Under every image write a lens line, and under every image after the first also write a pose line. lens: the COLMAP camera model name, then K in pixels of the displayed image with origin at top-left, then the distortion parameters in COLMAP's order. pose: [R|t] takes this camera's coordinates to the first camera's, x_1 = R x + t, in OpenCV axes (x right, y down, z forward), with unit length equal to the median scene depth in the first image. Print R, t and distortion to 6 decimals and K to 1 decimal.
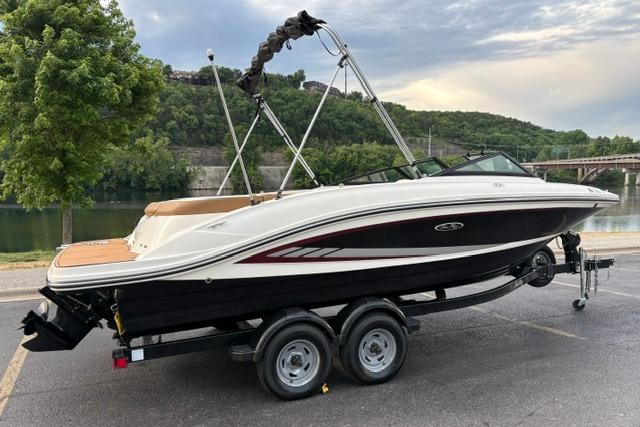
lens RADIAL K [[486.3, 0, 321.7], [0, 486.3, 200.8], [0, 0, 1]] dist [0.061254, -0.082691]
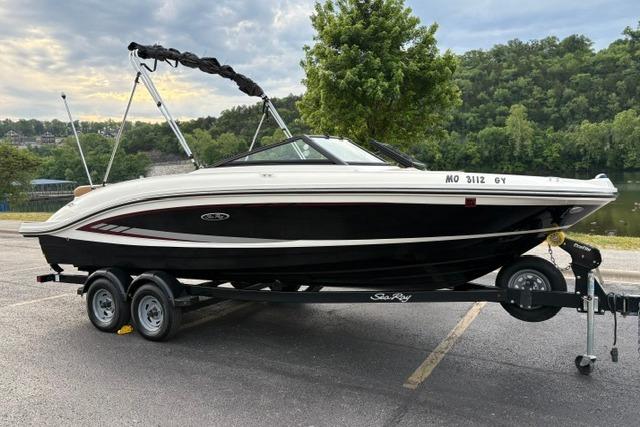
lens RADIAL K [[486.3, 0, 321.7], [0, 486.3, 200.8], [0, 0, 1]] dist [0.061254, -0.082691]
pose [[0.600754, 0.035994, -0.798623, 1.012198], [-0.004258, 0.999116, 0.041827, -0.020415], [0.799422, -0.021727, 0.600376, 0.469223]]
